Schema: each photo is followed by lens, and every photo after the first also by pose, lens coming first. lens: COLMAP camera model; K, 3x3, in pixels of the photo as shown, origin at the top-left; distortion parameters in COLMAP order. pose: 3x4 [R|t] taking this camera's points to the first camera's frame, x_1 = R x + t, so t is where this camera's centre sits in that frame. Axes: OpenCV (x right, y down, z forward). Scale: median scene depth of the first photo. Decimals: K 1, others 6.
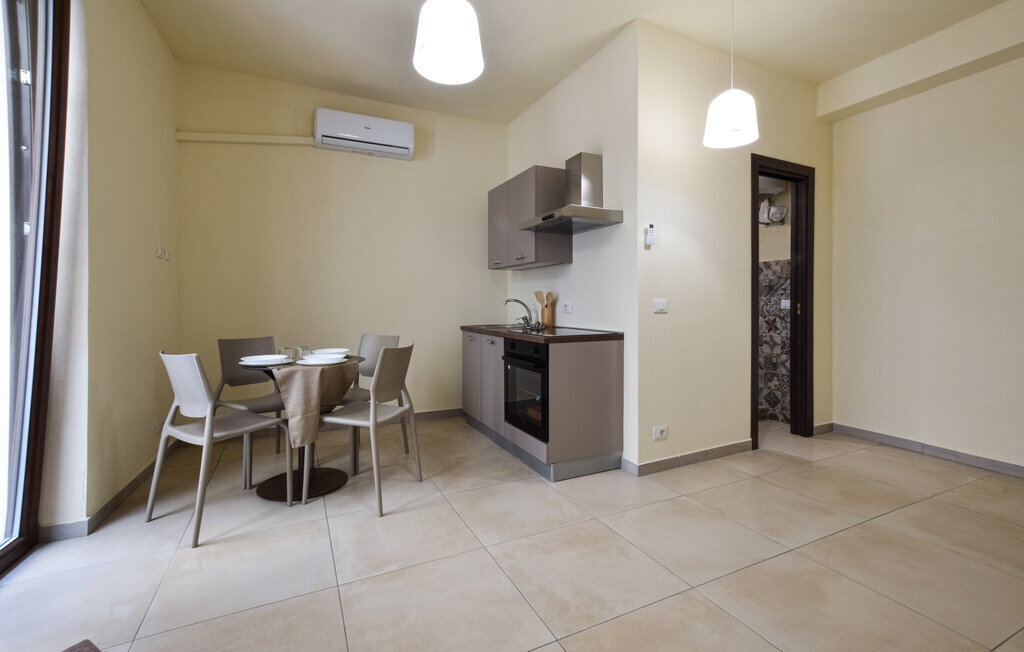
lens RADIAL K [[449.6, 0, 512.3], [0, 449.6, 291.8], [0, 0, 1]] dist [0.010375, -0.000021]
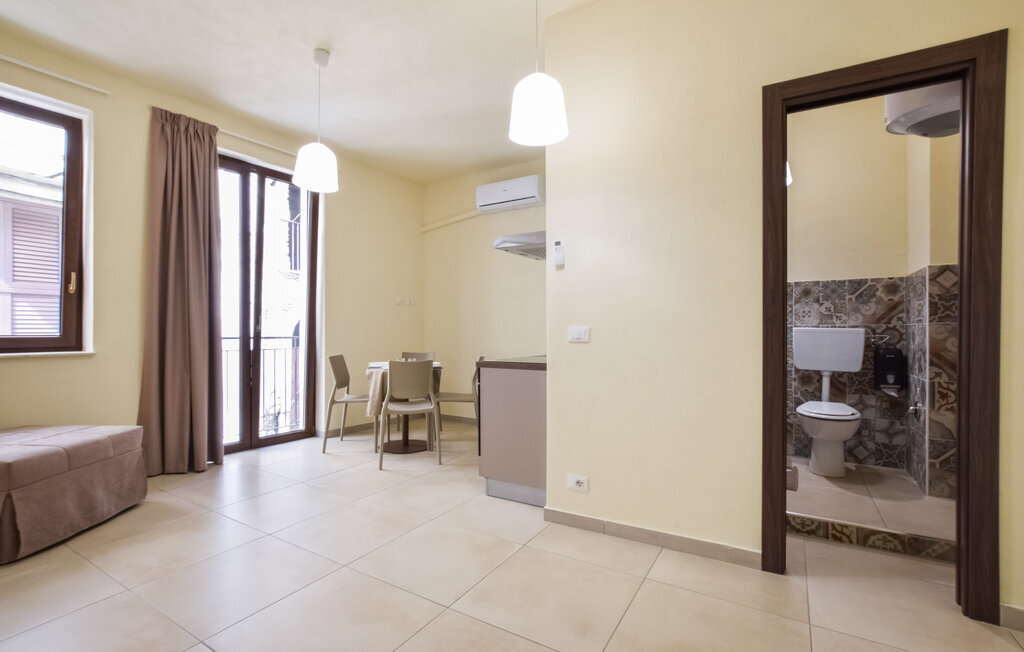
lens RADIAL K [[456.8, 0, 512.0], [0, 456.8, 326.0], [0, 0, 1]] dist [-0.000018, -0.000054]
pose [[0.540249, -0.006782, -0.841478, 0.996860], [0.015396, 0.999880, 0.001826, 0.012467], [0.841365, -0.013942, 0.540288, 0.436092]]
